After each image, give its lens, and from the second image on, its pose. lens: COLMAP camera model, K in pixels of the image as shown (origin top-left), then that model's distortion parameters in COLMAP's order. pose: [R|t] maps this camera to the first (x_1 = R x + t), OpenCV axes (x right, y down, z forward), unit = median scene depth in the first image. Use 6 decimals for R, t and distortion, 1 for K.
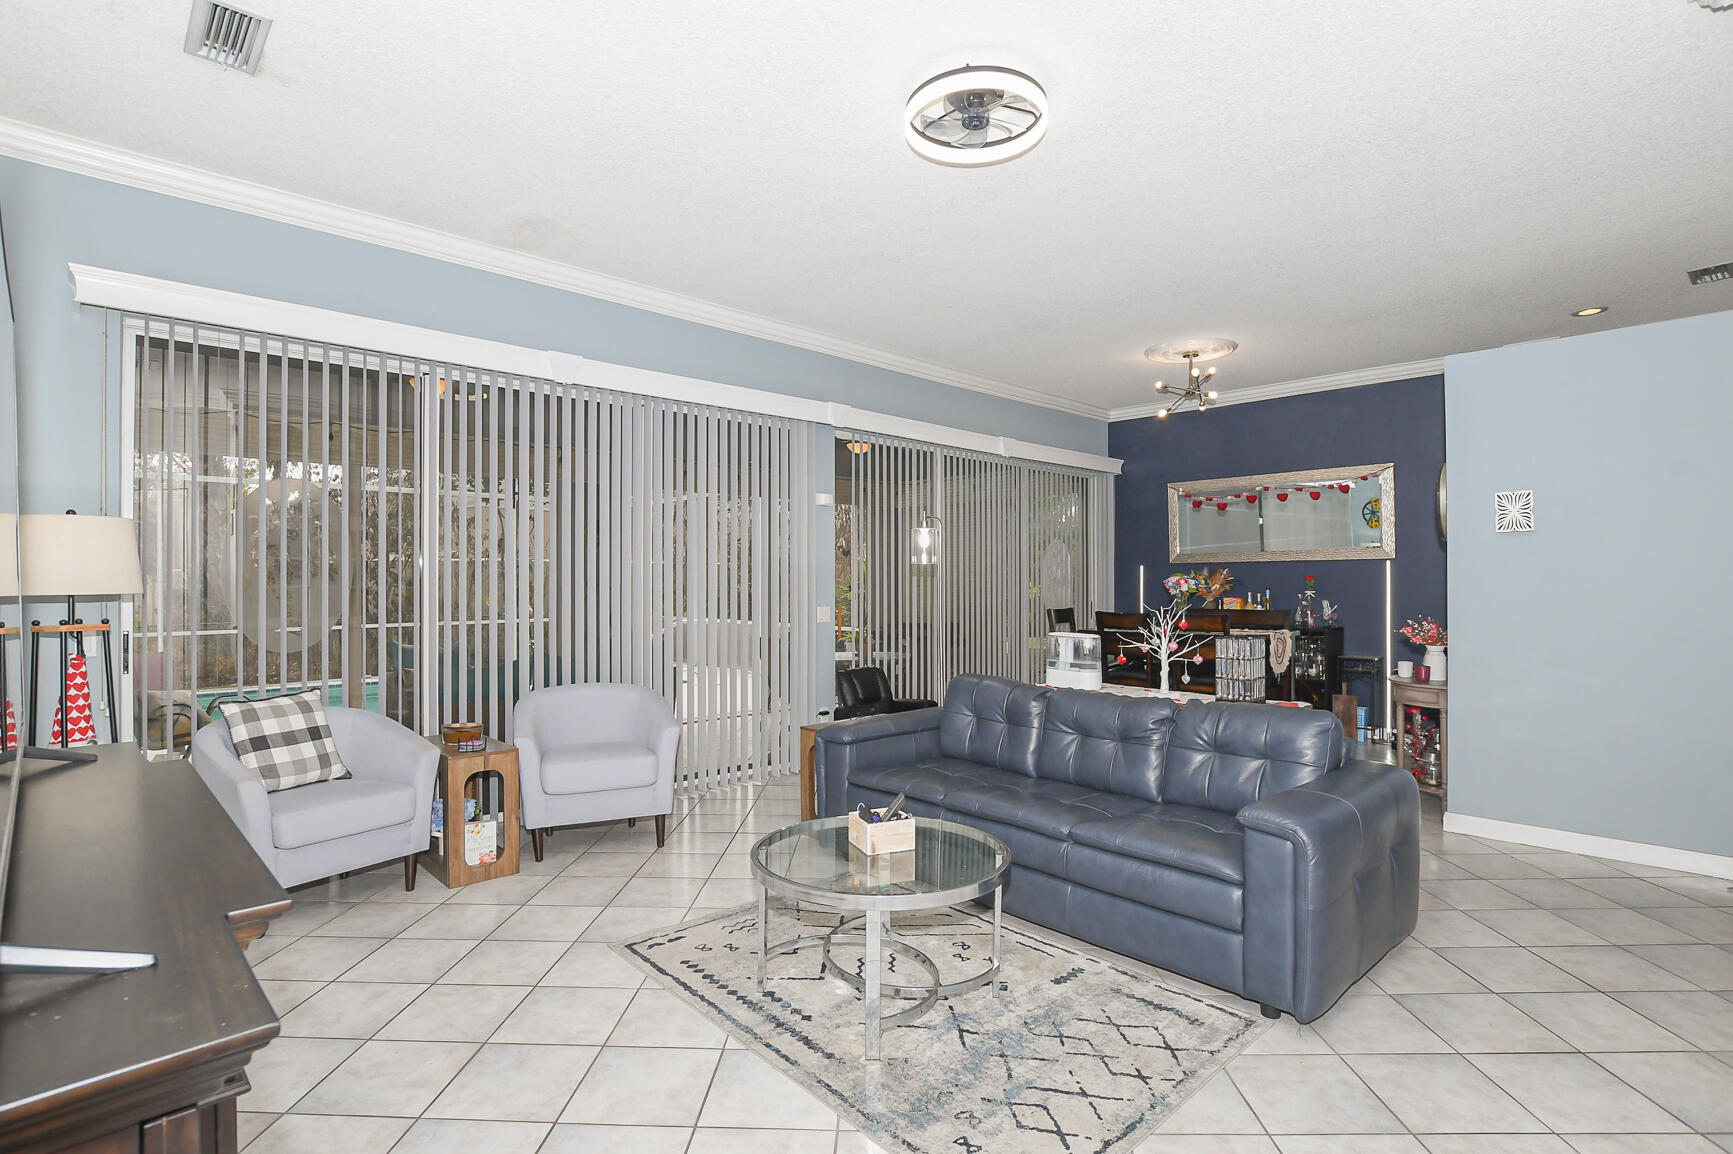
lens RADIAL K [[839.7, 0, 877.7], [0, 839.7, 578.4], [0, 0, 1]] dist [-0.025422, -0.000084]
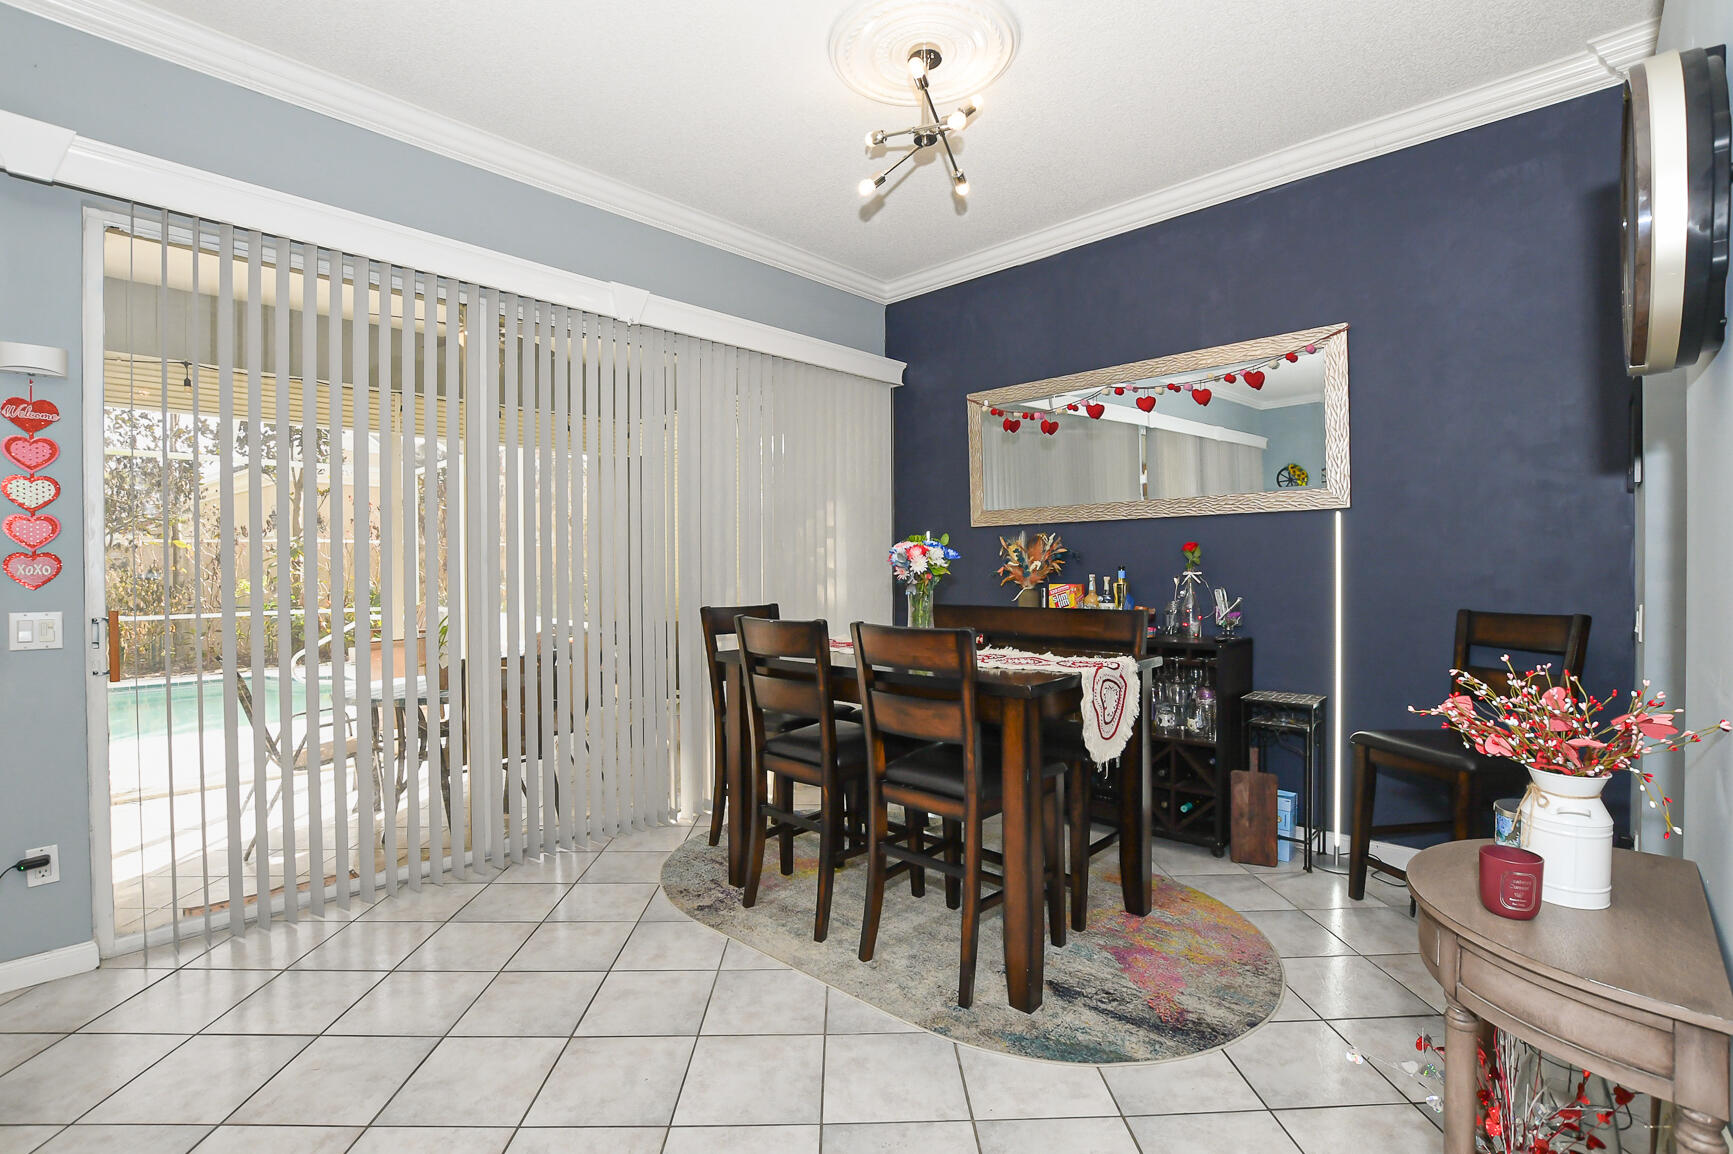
lens RADIAL K [[785.0, 0, 857.5], [0, 785.0, 572.3], [0, 0, 1]] dist [-0.034128, 0.004022]
pose [[0.999373, -0.006626, 0.034784, 0.286931], [0.006090, 0.999861, 0.015498, 0.006288], [-0.034881, -0.015277, 0.999275, 0.507540]]
